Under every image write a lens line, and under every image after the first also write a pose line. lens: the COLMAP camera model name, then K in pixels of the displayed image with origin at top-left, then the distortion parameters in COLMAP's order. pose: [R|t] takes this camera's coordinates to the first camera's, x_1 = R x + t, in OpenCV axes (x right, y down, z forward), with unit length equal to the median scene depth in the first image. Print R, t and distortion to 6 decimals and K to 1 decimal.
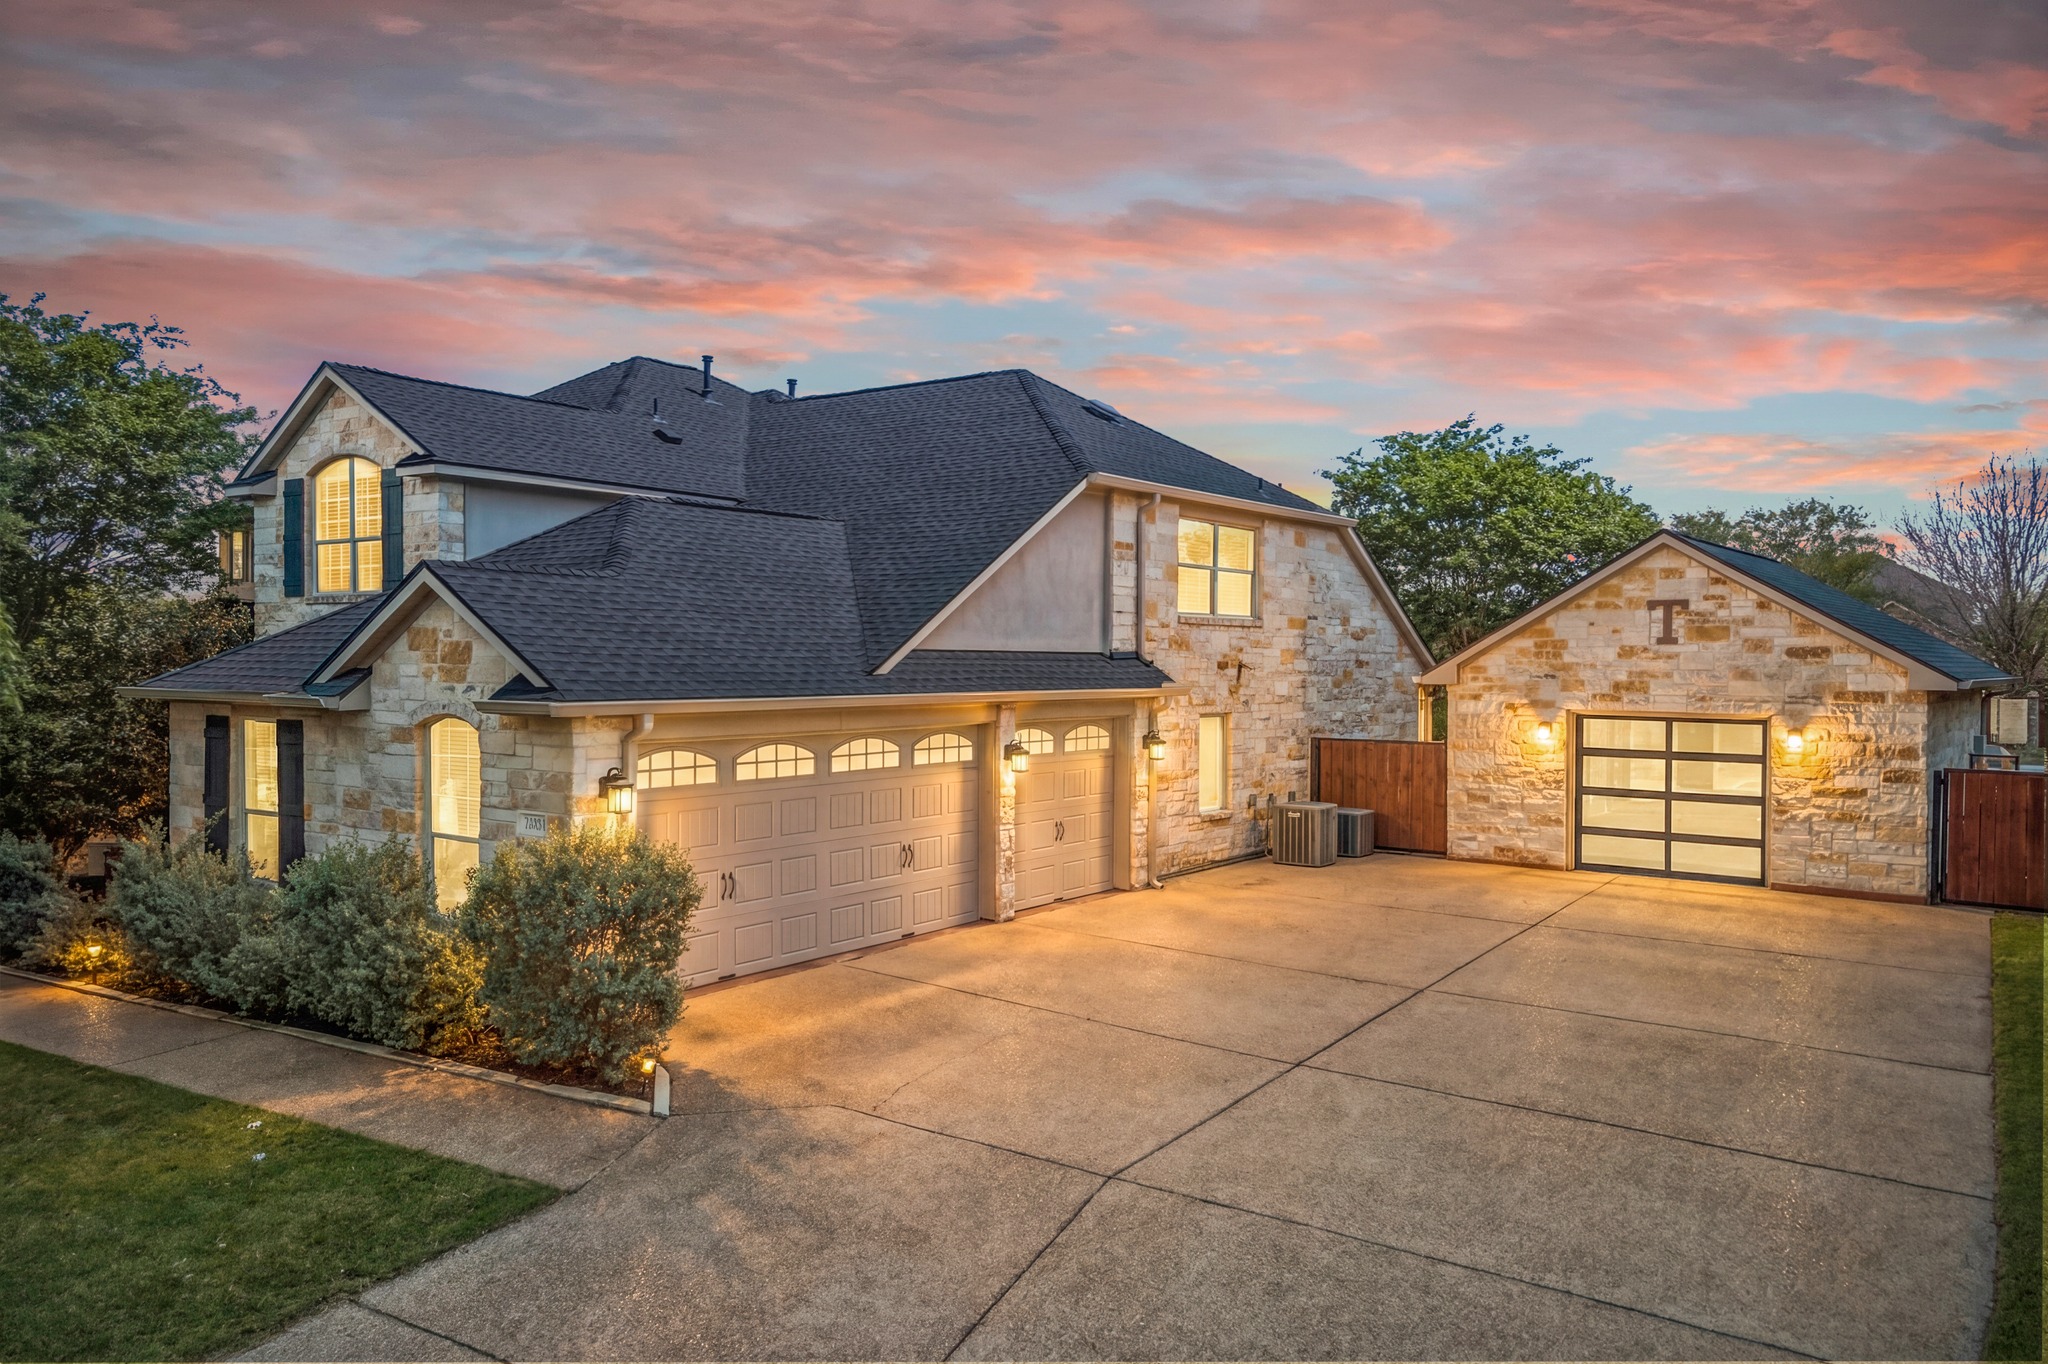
lens RADIAL K [[1335.5, 0, 1019.4], [0, 1335.5, 676.0], [0, 0, 1]] dist [0.006539, 0.002526]
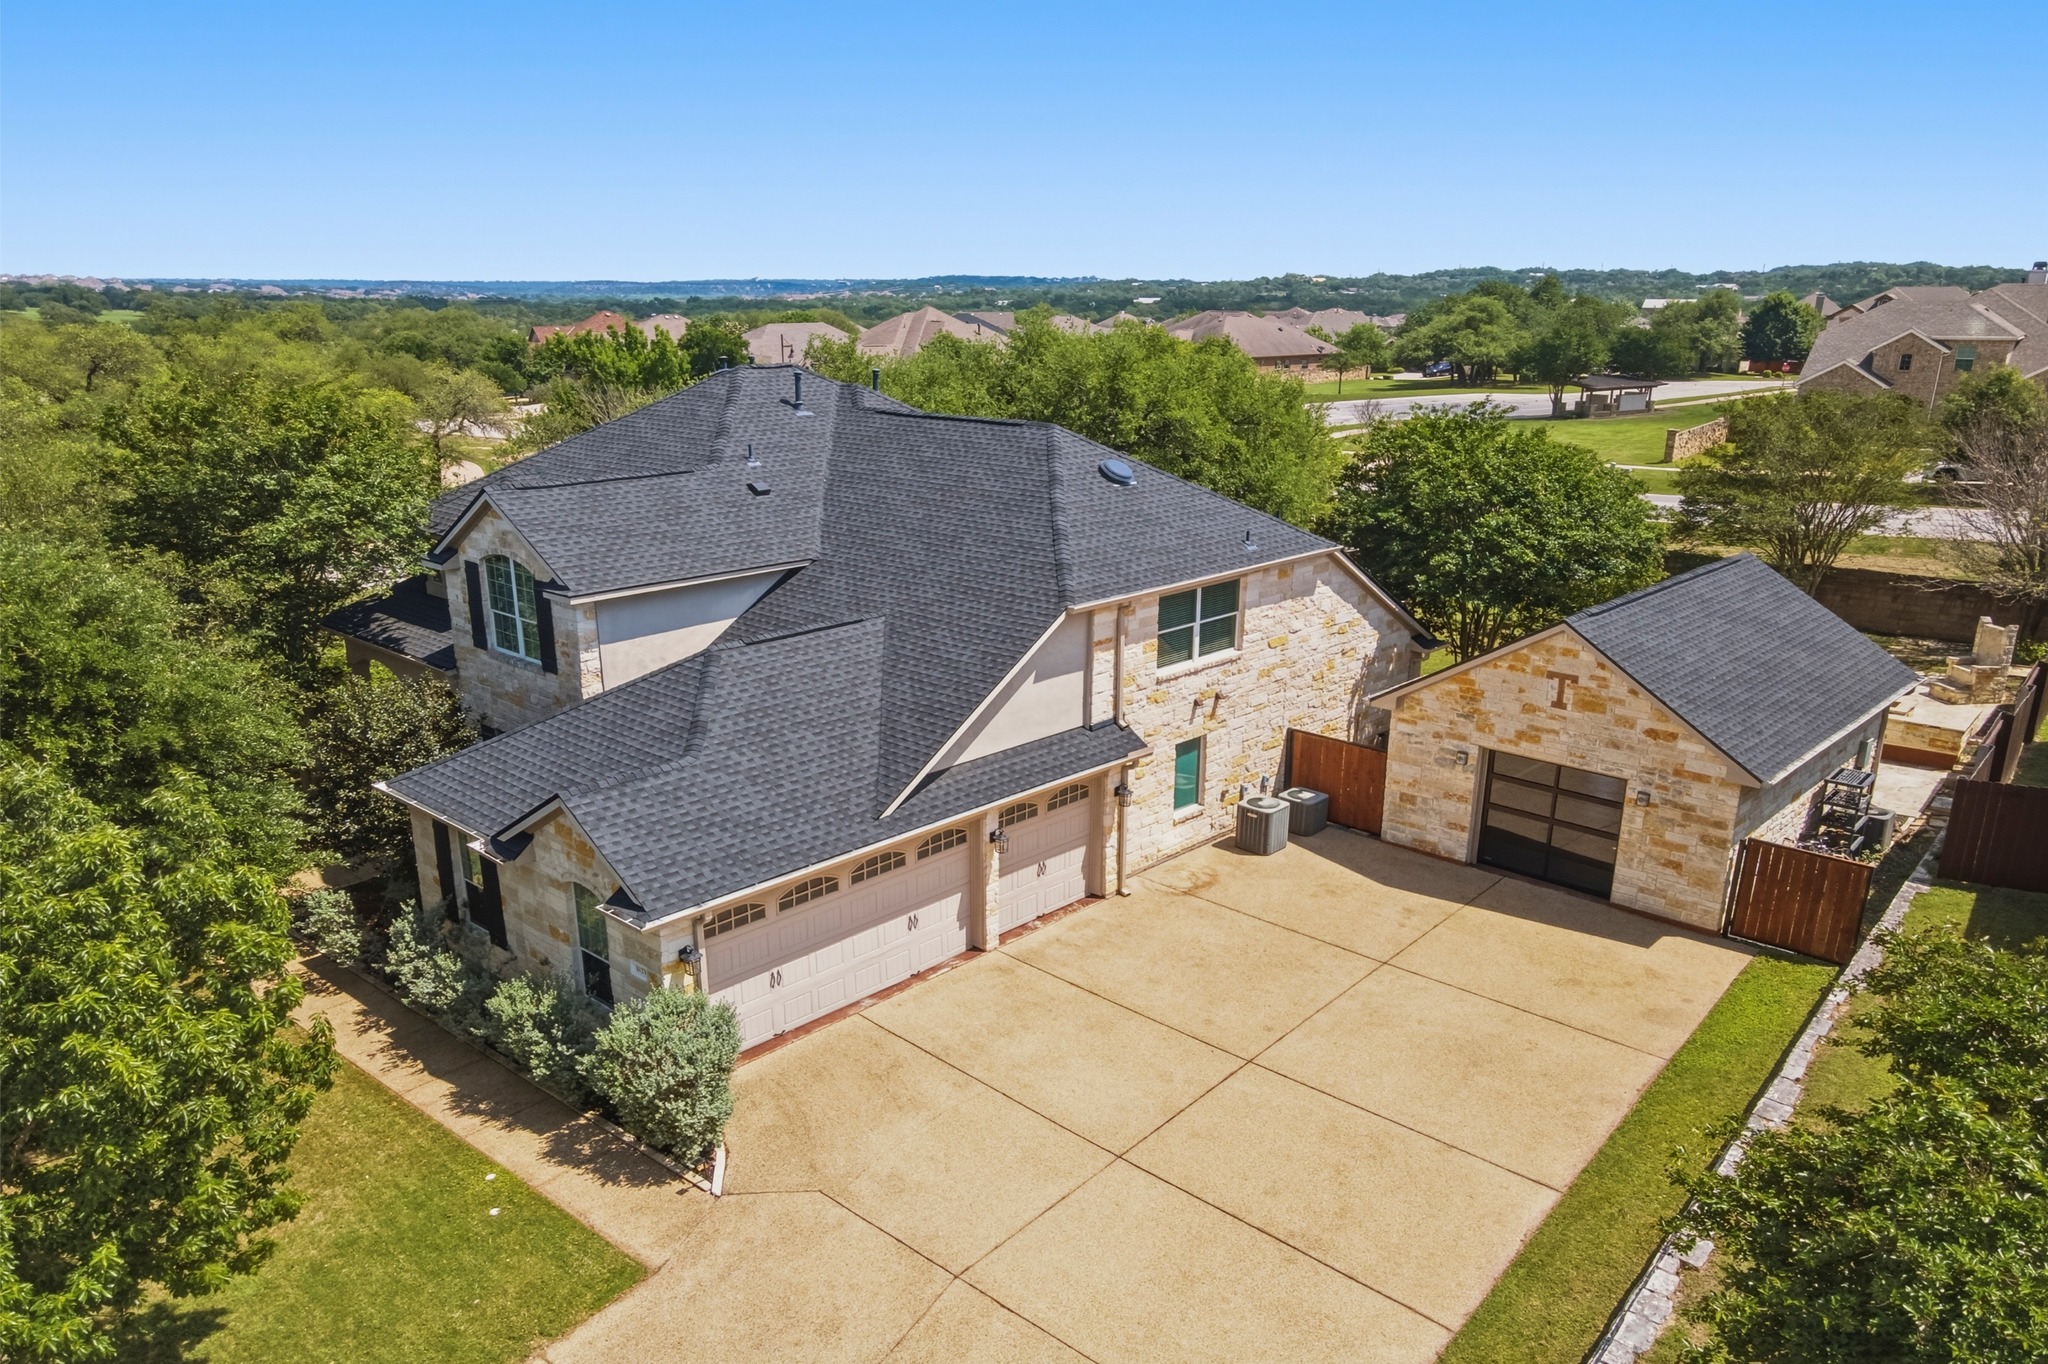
lens RADIAL K [[1324.7, 0, 1076.8], [0, 1324.7, 690.7], [0, 0, 1]] dist [0.000482, 0.000060]
pose [[0.995551, 0.037466, -0.086453, 0.155904], [-0.013405, 0.964530, 0.263631, -0.366736], [0.093264, -0.261299, 0.960742, -0.208434]]
